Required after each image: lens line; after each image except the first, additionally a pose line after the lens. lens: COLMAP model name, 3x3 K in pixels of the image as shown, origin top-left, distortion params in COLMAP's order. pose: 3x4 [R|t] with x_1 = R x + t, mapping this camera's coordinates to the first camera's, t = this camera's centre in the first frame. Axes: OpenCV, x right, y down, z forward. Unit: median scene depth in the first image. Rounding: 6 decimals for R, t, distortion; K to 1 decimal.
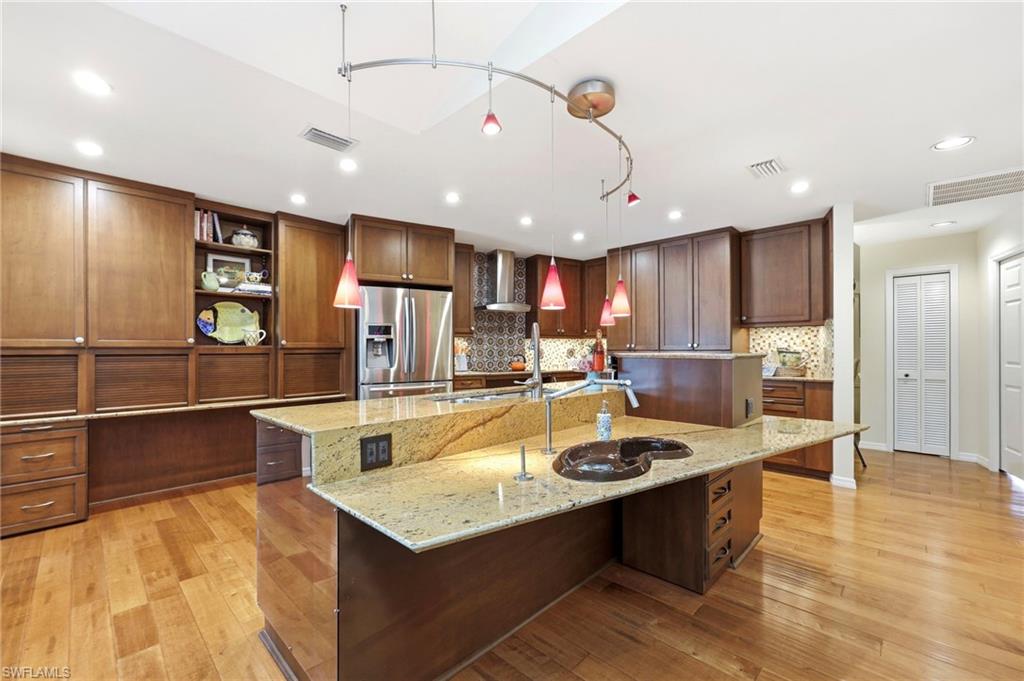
lens RADIAL K [[418.1, 0, 512.7], [0, 418.1, 345.7], [0, 0, 1]] dist [0.000365, 0.000055]
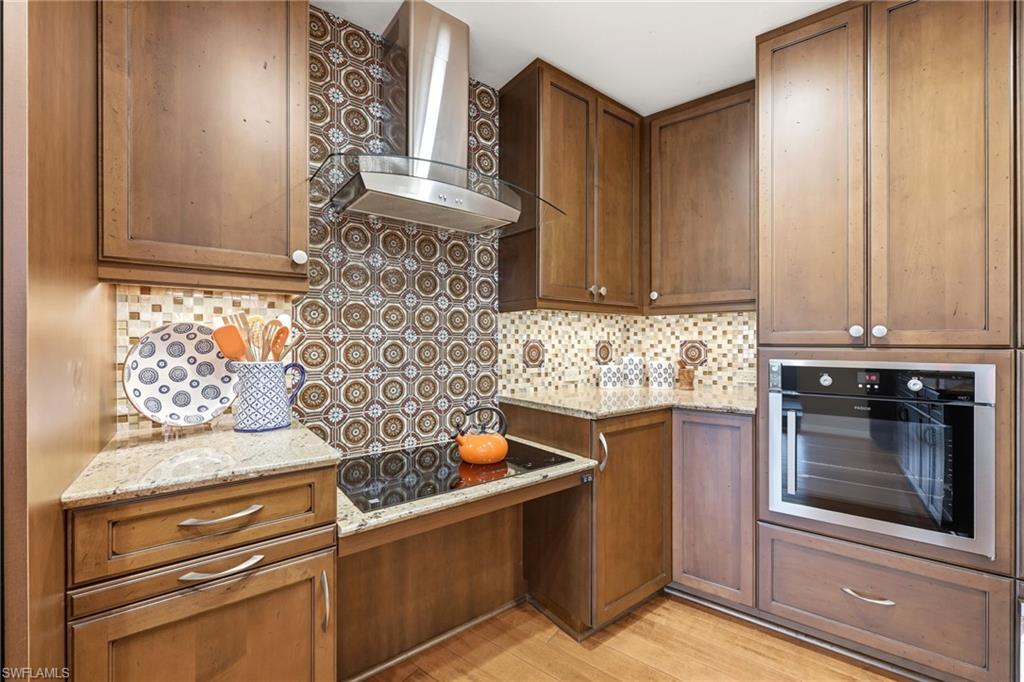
lens RADIAL K [[412.3, 0, 514.6], [0, 412.3, 339.7], [0, 0, 1]] dist [0.000330, 0.000106]
pose [[0.992153, 0.001446, 0.125018, -0.000602], [-0.001467, 0.999999, 0.000078, 0.007449], [-0.125018, -0.000261, 0.992154, 0.736312]]
